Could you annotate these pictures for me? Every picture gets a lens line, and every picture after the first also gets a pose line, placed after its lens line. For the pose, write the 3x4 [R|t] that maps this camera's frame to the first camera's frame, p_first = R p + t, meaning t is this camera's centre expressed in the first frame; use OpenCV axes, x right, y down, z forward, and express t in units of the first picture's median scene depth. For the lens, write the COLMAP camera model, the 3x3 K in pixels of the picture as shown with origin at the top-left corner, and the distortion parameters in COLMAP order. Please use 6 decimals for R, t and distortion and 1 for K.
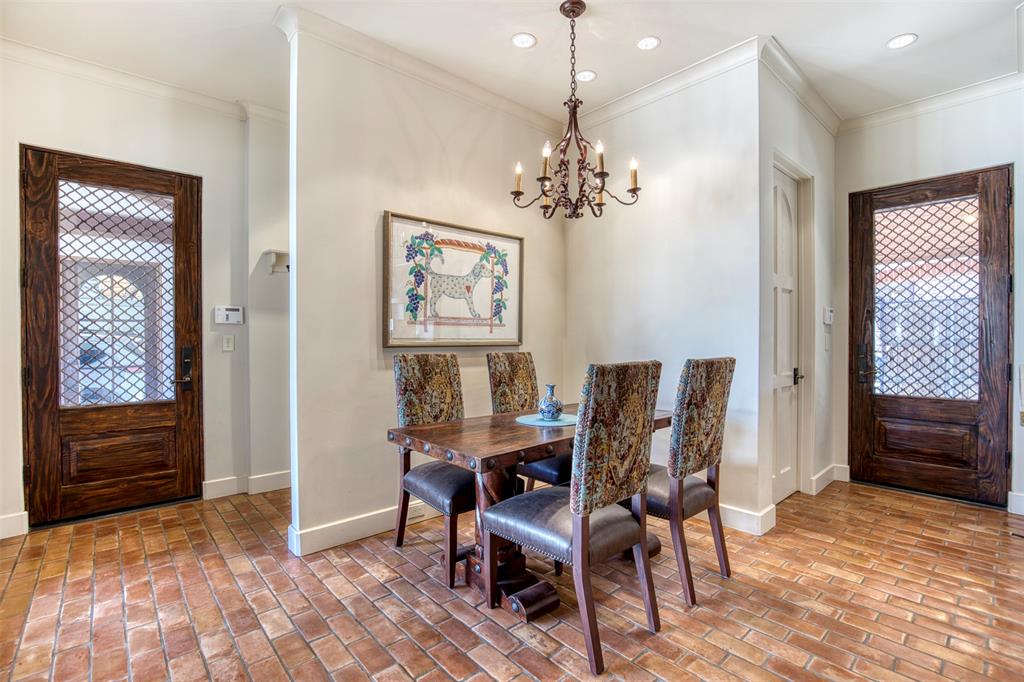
lens RADIAL K [[469.5, 0, 510.5], [0, 469.5, 340.5], [0, 0, 1]] dist [-0.032917, 0.006285]
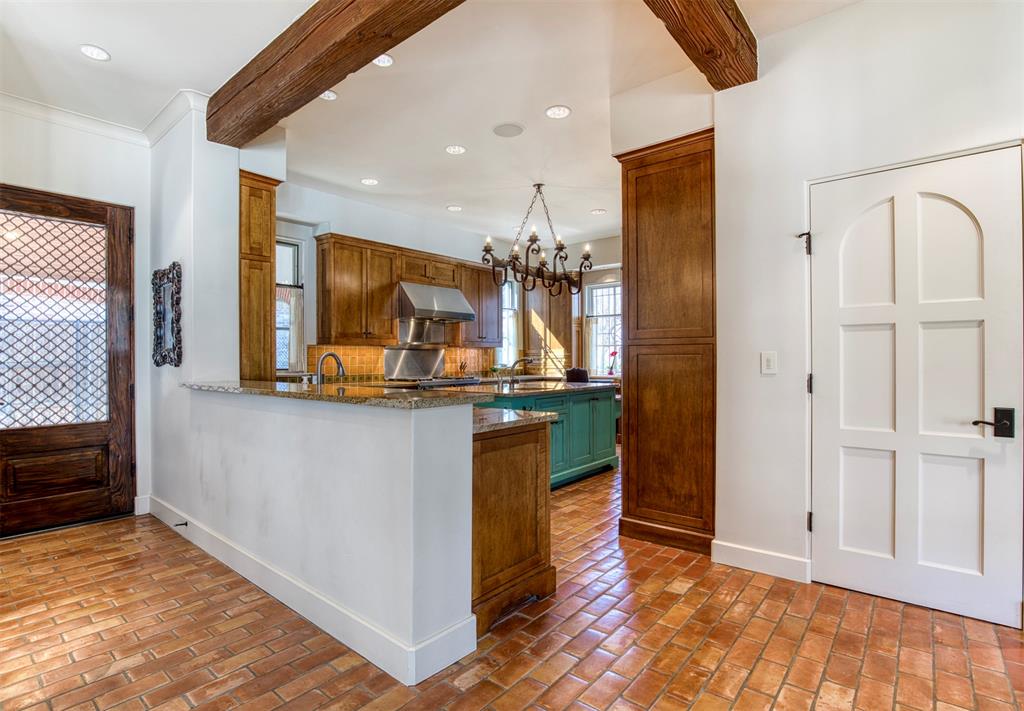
lens RADIAL K [[494.3, 0, 508.2], [0, 494.3, 357.5], [0, 0, 1]] dist [-0.027686, -0.000354]
pose [[-0.141705, 0.003100, 0.989904, -0.220854], [0.012928, 0.999916, -0.001281, -0.000853], [-0.989825, 0.012616, -0.141733, 0.242012]]
